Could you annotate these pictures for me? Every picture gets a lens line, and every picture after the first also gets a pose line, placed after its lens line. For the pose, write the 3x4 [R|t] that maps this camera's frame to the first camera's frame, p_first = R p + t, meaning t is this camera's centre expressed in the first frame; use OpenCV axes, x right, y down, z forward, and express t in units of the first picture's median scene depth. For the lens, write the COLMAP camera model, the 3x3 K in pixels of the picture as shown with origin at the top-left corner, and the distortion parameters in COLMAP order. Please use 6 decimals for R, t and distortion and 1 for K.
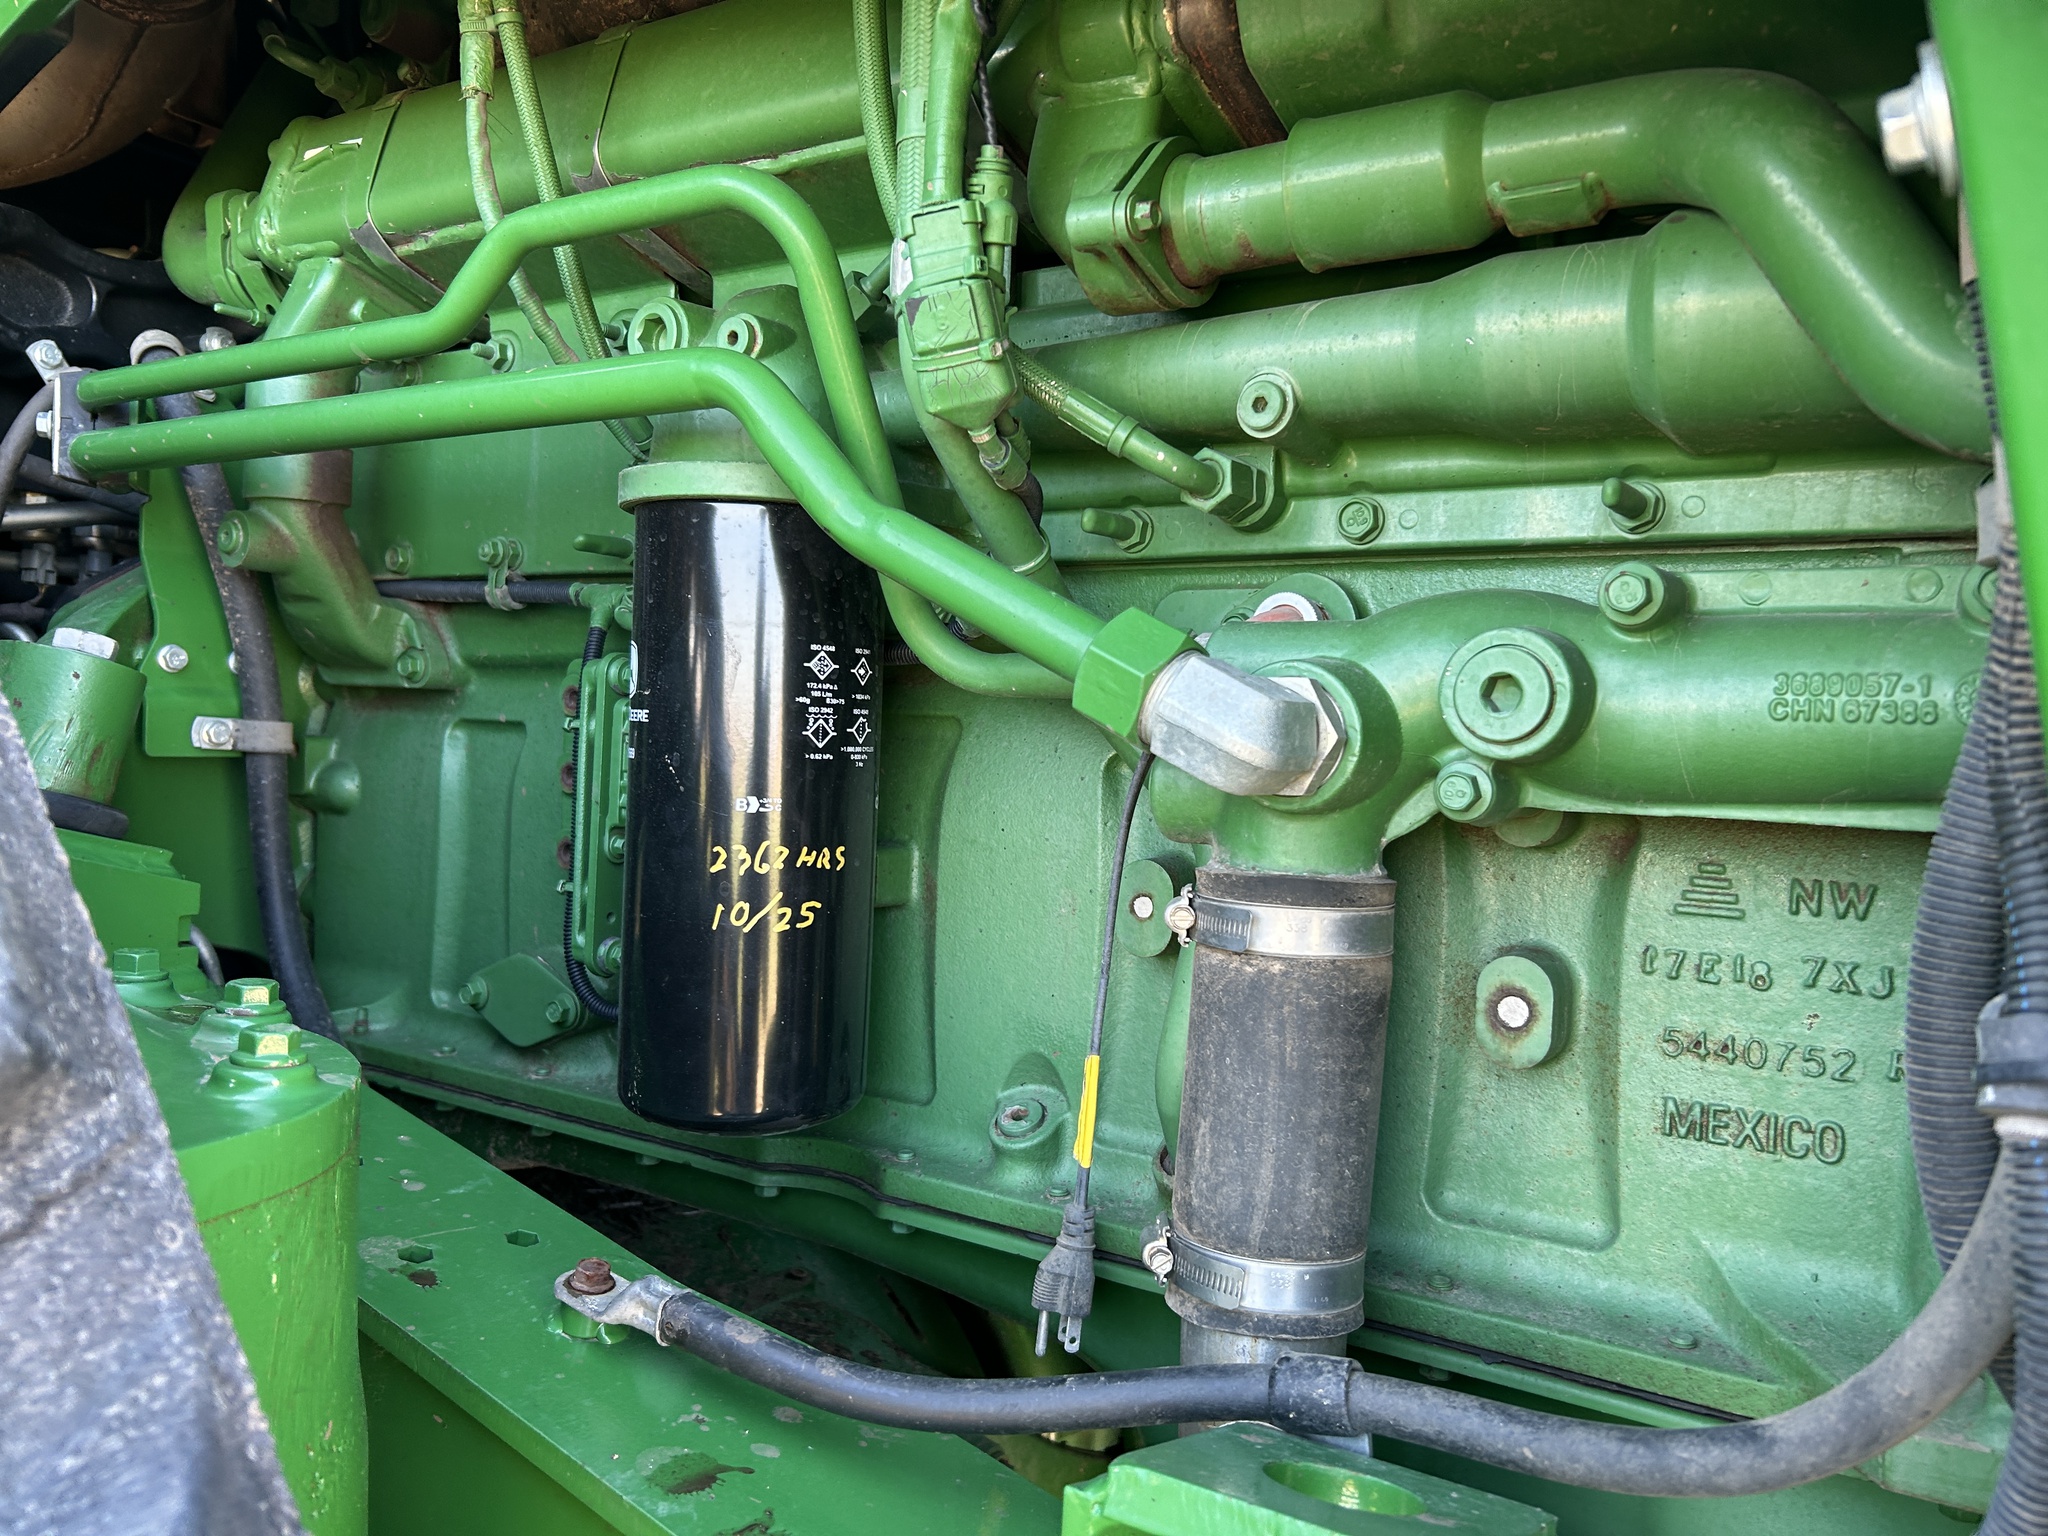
lens RADIAL K [[1556.0, 0, 1023.3], [0, 1556.0, 765.9], [0, 0, 1]] dist [0.039505, -0.052796]
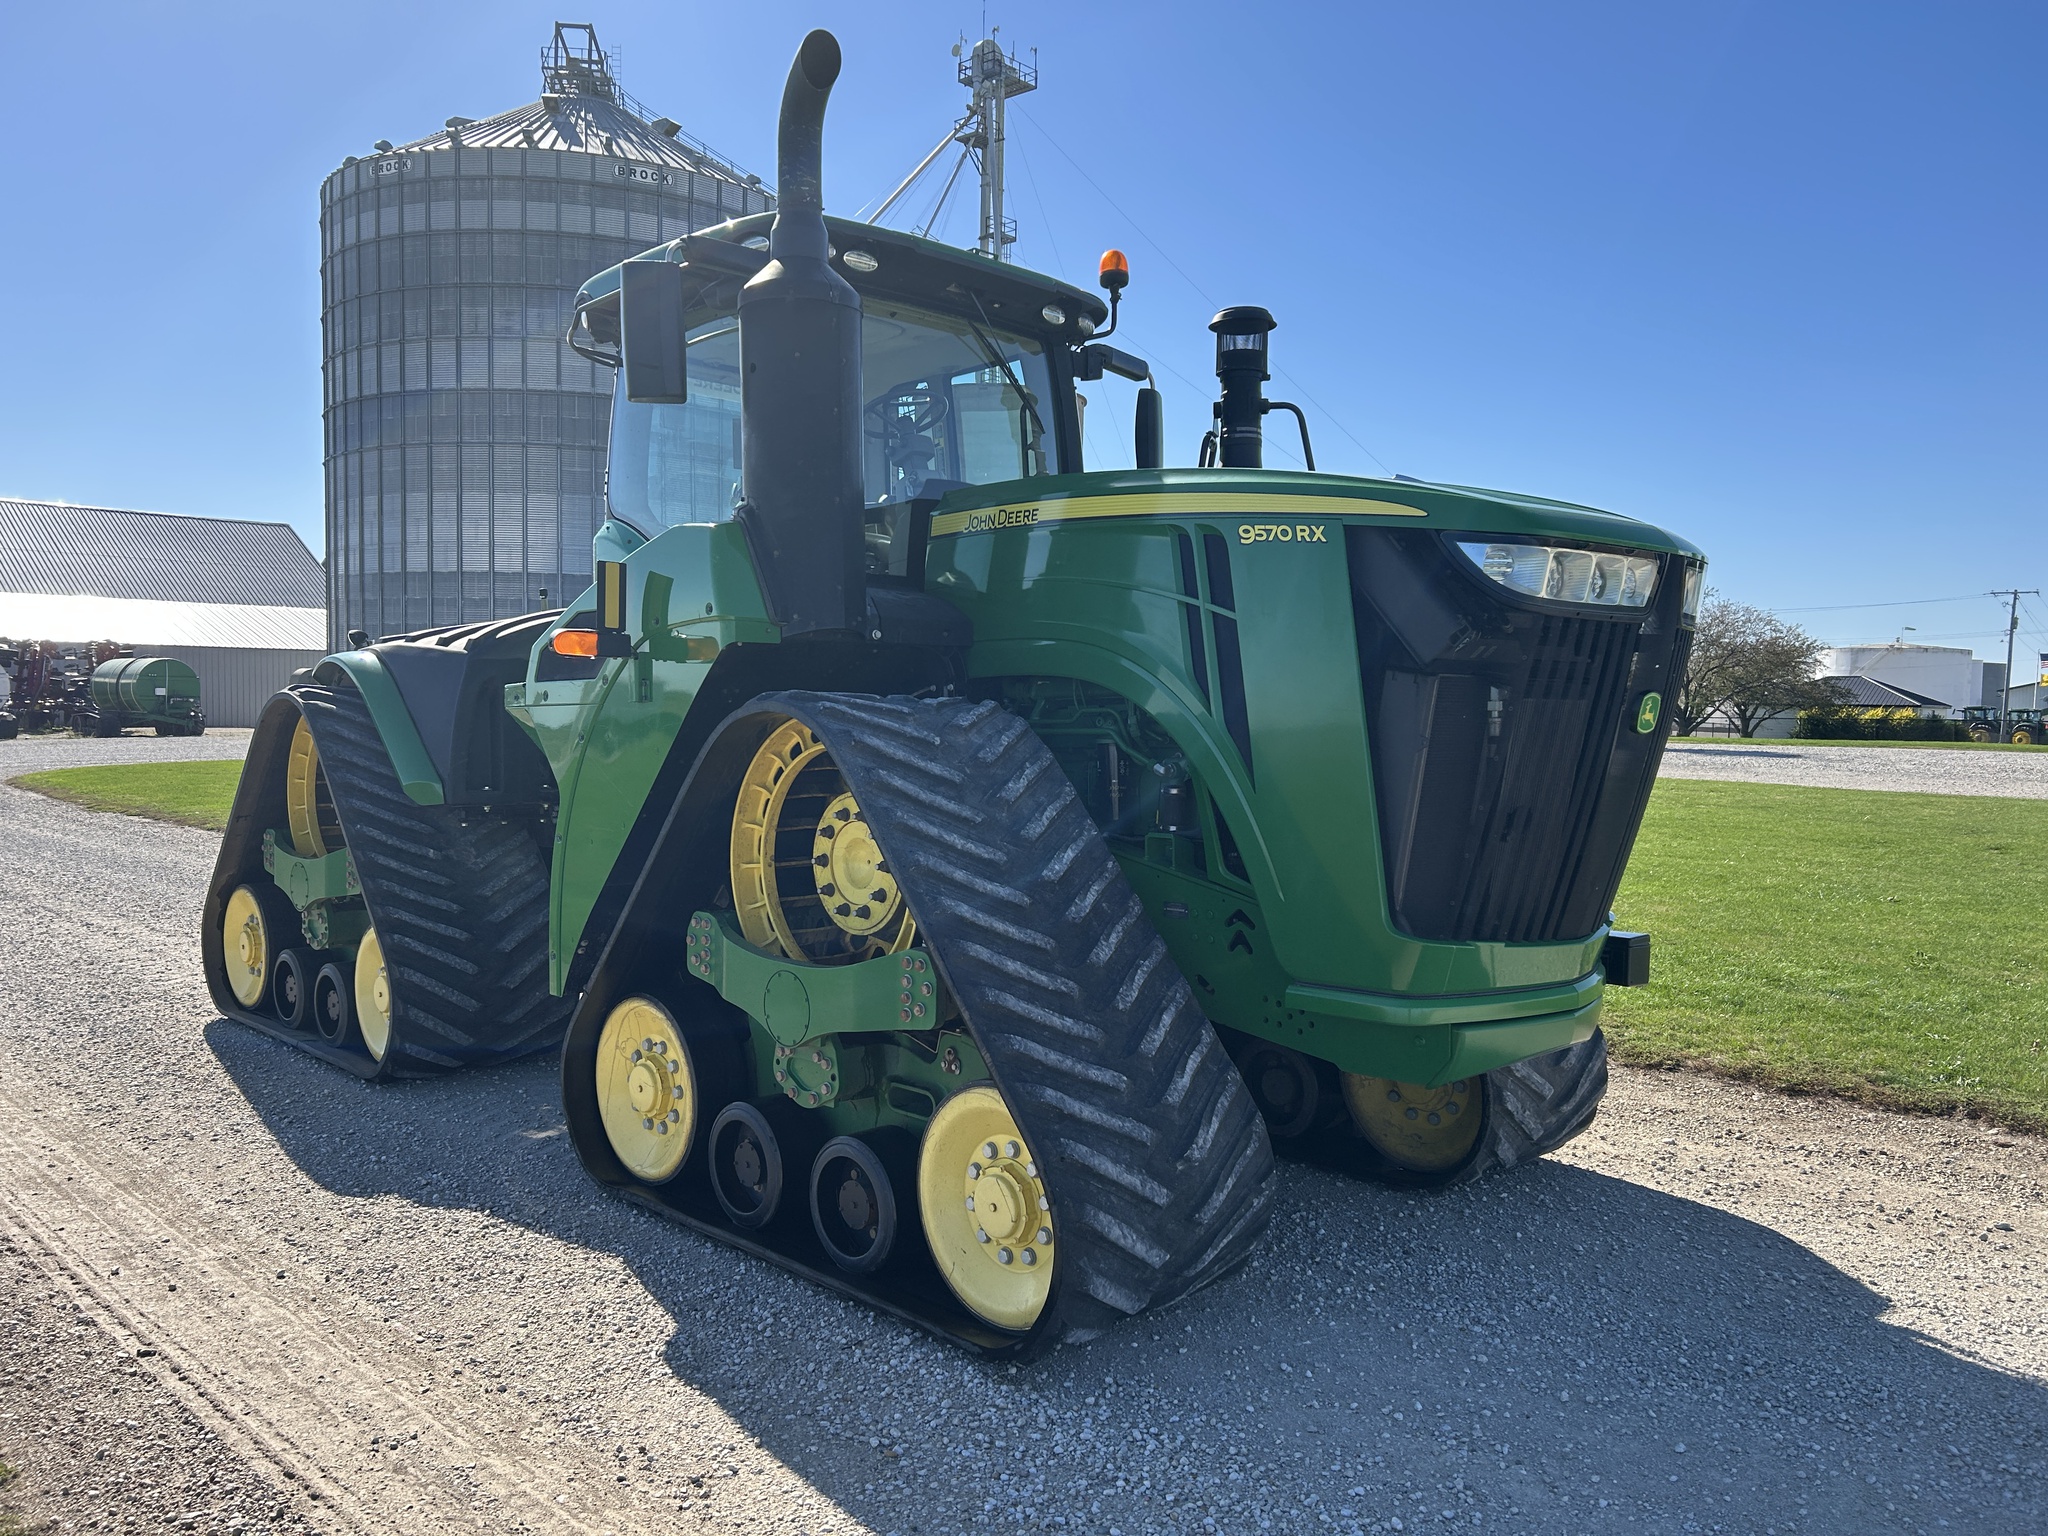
lens RADIAL K [[1556.0, 0, 1013.3], [0, 1556.0, 774.4], [0, 0, 1]] dist [0.039505, -0.052796]
pose [[0.977824, -0.040373, -0.205501, 1.030760], [0.038037, 0.999159, -0.015310, 0.101401], [0.205946, 0.007154, 0.978537, -7.423245]]
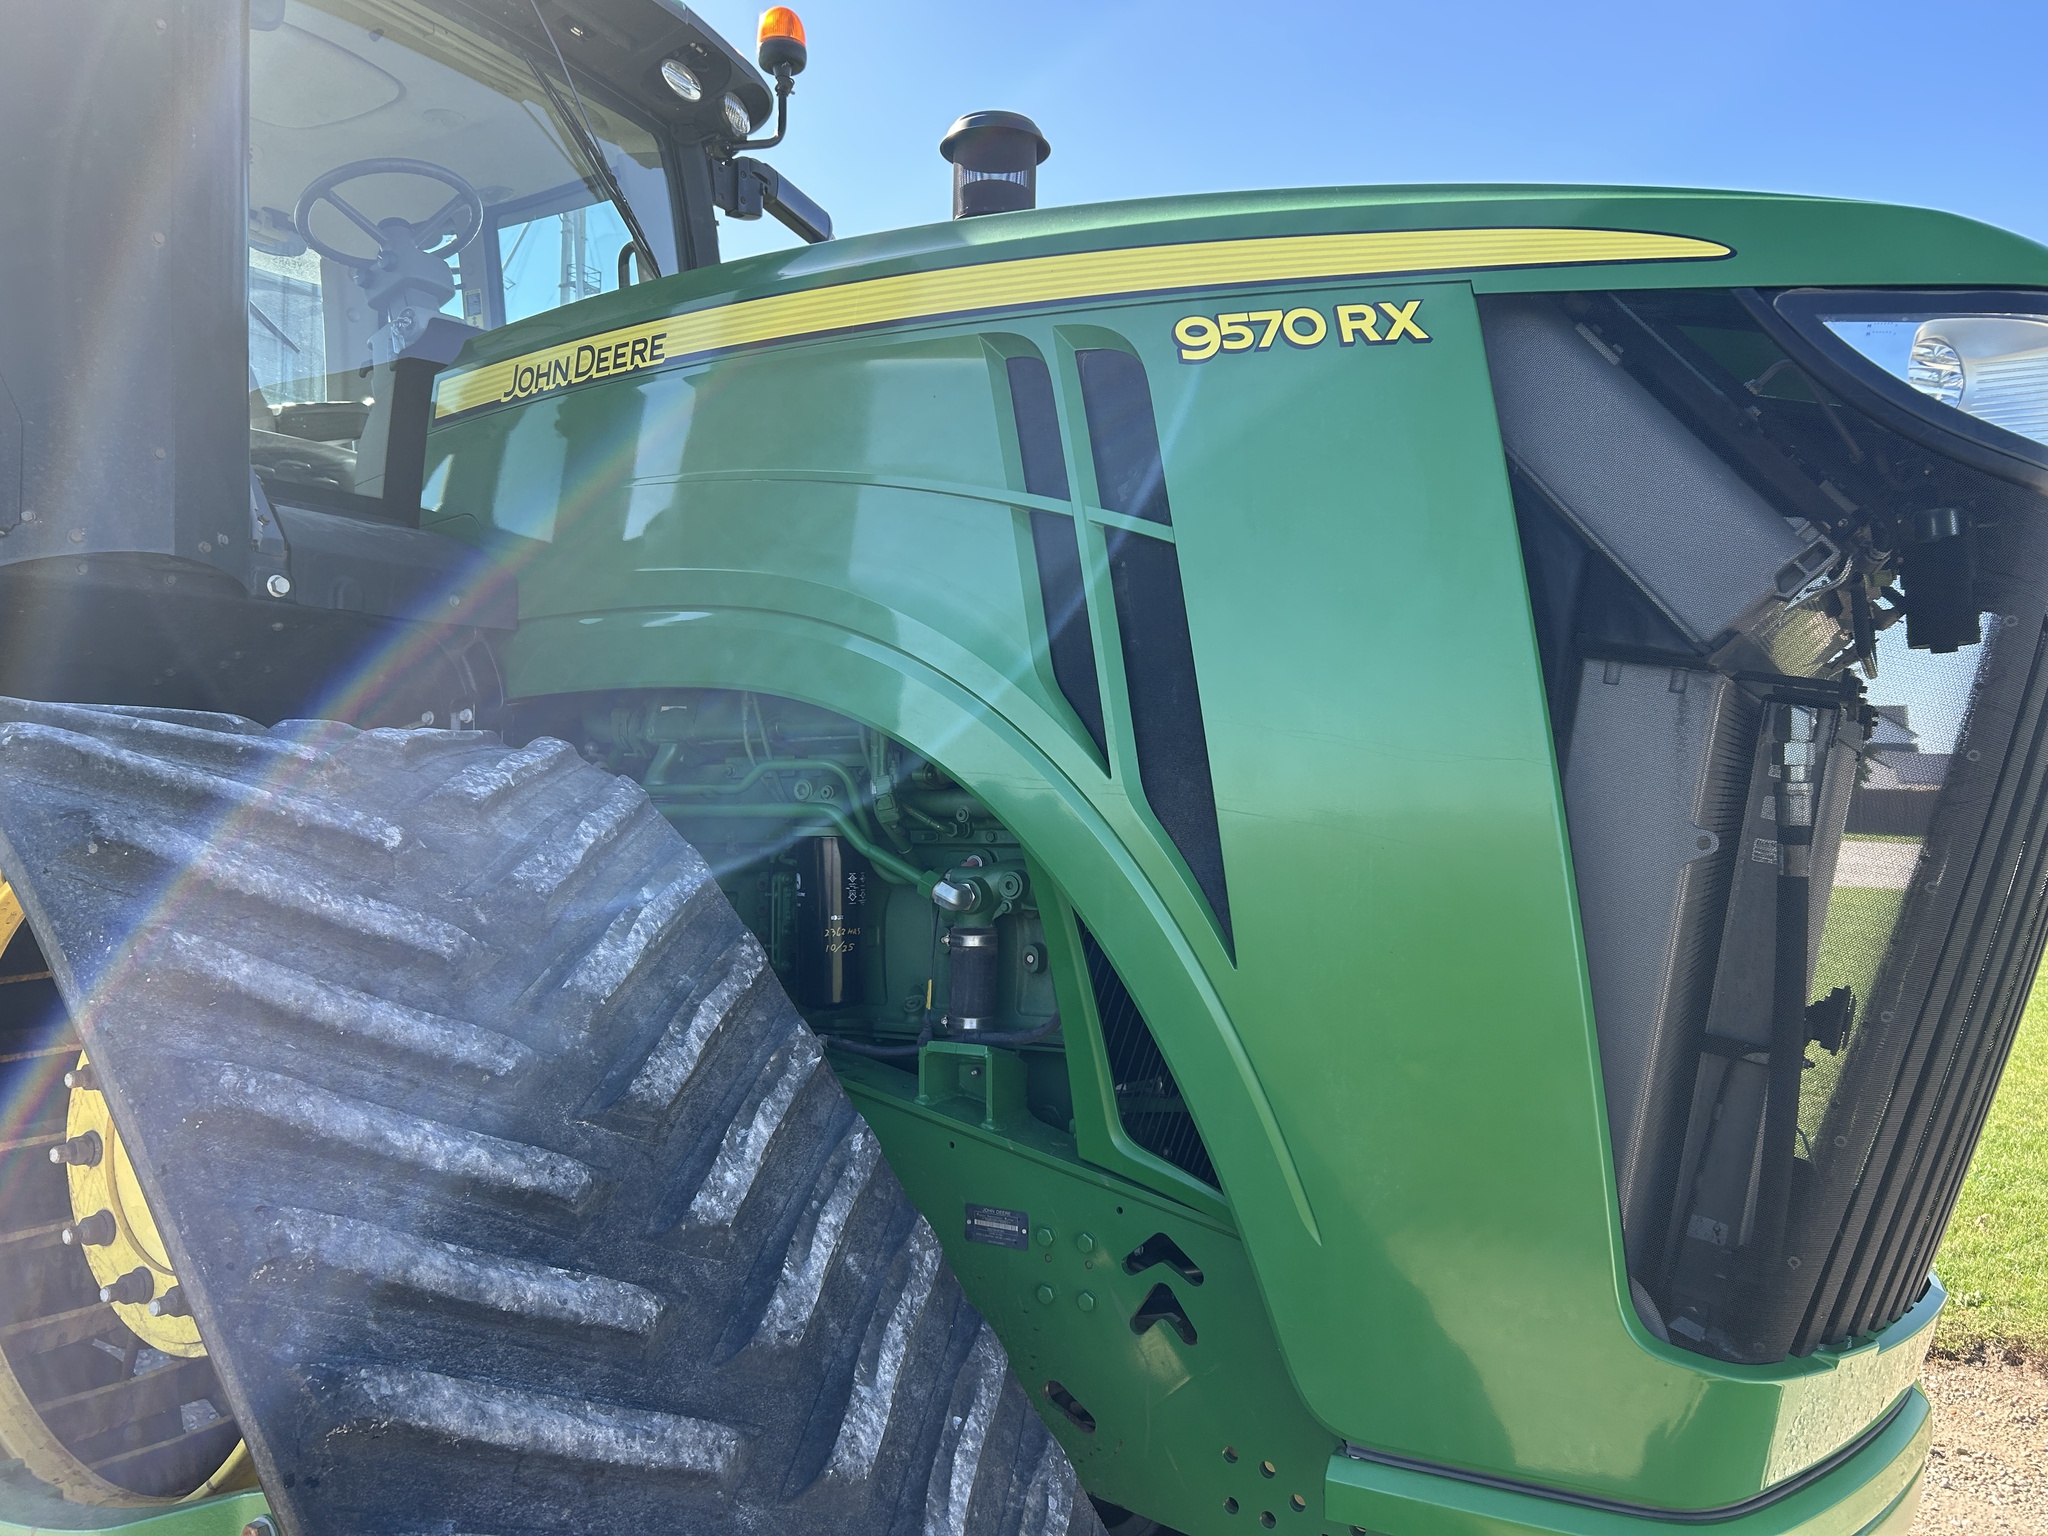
lens RADIAL K [[1556.0, 0, 1036.2], [0, 1556.0, 758.3], [0, 0, 1]] dist [0.039505, -0.052796]
pose [[0.996520, -0.042974, 0.071418, 0.057693], [0.047496, 0.996890, -0.062884, -0.103175], [-0.068493, 0.066057, 0.995462, -2.919202]]
